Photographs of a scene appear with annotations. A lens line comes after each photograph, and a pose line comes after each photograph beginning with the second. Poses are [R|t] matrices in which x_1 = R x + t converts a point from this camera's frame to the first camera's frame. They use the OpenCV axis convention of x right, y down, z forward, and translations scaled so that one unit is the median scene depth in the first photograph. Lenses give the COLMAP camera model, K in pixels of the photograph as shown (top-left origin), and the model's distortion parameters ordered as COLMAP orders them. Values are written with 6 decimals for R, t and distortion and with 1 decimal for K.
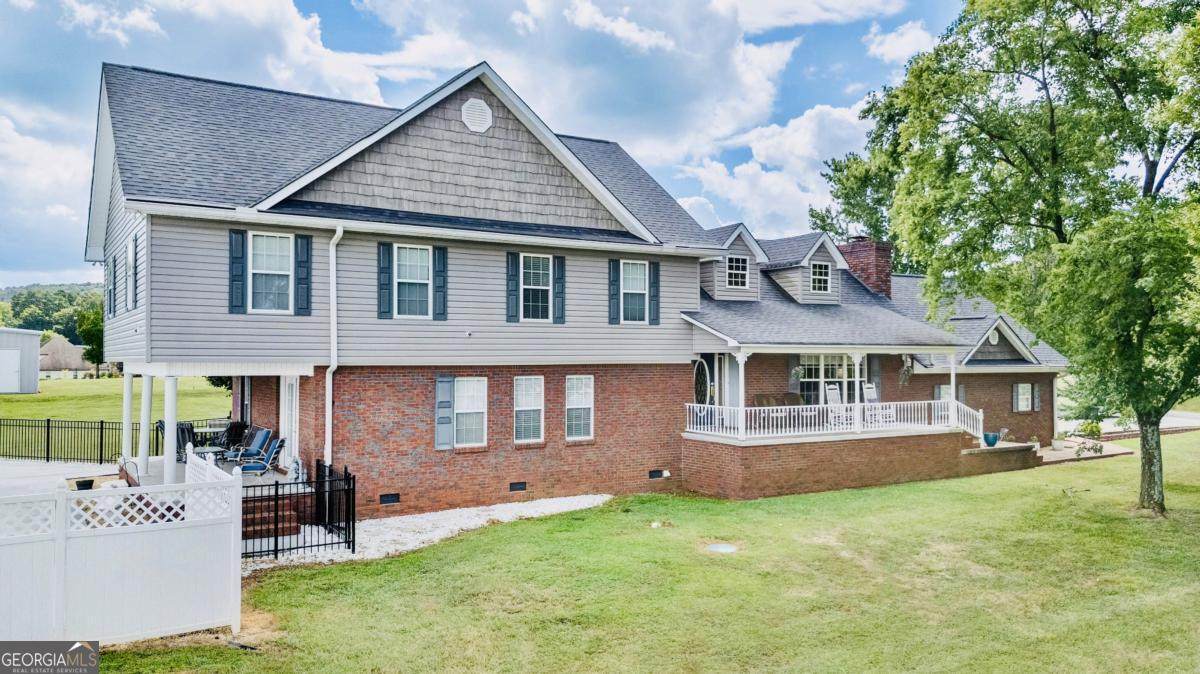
lens RADIAL K [[901.2, 0, 606.8], [0, 901.2, 341.0], [0, 0, 1]] dist [0.031957, -0.016492]
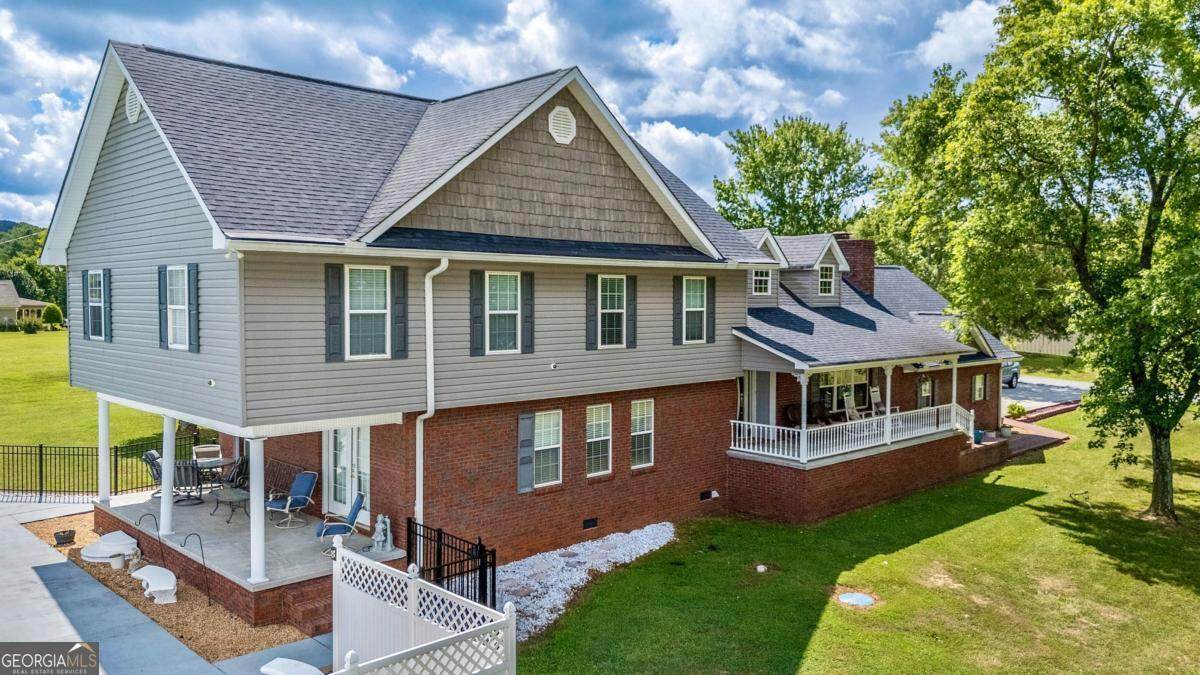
lens RADIAL K [[901.2, 0, 595.4], [0, 901.2, 330.8], [0, 0, 1]] dist [0.031957, -0.016492]
pose [[0.981038, -0.004636, 0.193758, -0.280417], [-0.006105, 0.998479, 0.054801, -0.091678], [-0.193717, -0.054945, 0.979518, 0.094528]]
